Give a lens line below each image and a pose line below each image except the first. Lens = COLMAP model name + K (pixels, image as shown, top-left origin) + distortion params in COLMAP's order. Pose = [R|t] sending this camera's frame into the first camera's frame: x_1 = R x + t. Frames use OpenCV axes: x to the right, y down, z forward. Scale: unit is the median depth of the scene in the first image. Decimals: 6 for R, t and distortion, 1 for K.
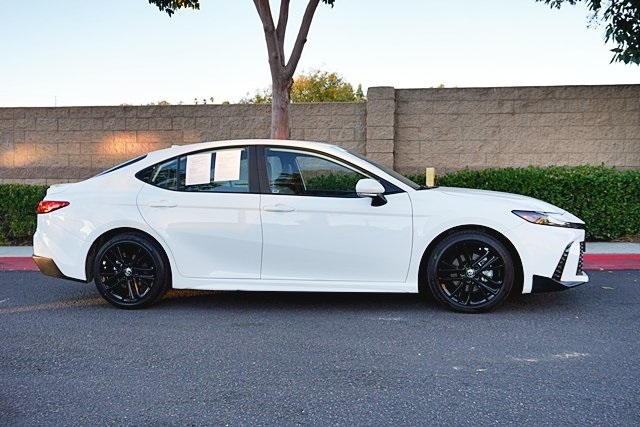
lens RADIAL K [[636.1, 0, 320.9], [0, 636.1, 208.0], [0, 0, 1]] dist [0.004071, 0.000000]
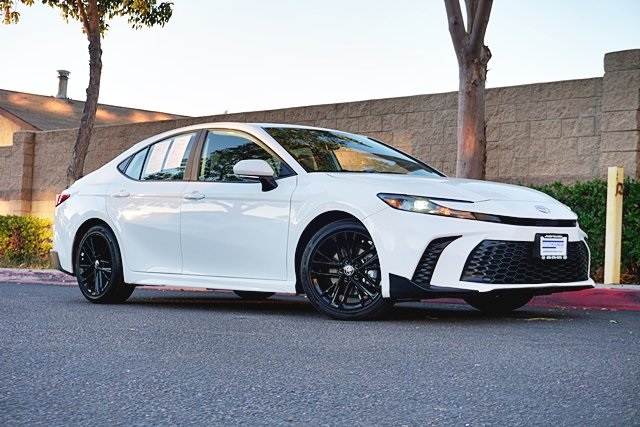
lens RADIAL K [[1108.7, 0, 321.8], [0, 1108.7, 214.0], [0, 0, 1]] dist [0.001276, 0.000000]
pose [[0.790924, 0.004696, -0.611896, 0.572076], [-0.050228, 0.997094, -0.057272, 0.059144], [0.609849, 0.076032, 0.788862, -0.072900]]
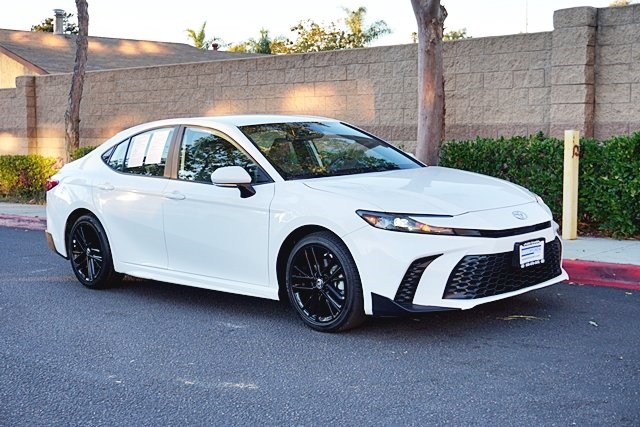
lens RADIAL K [[905.1, 0, 314.9], [0, 905.1, 211.6], [0, 0, 1]] dist [0.014705, 0.000000]
pose [[0.806704, 0.044019, -0.589315, 0.484229], [-0.003904, 0.997597, 0.069171, -0.038007], [0.590943, -0.053500, 0.804937, 0.027284]]
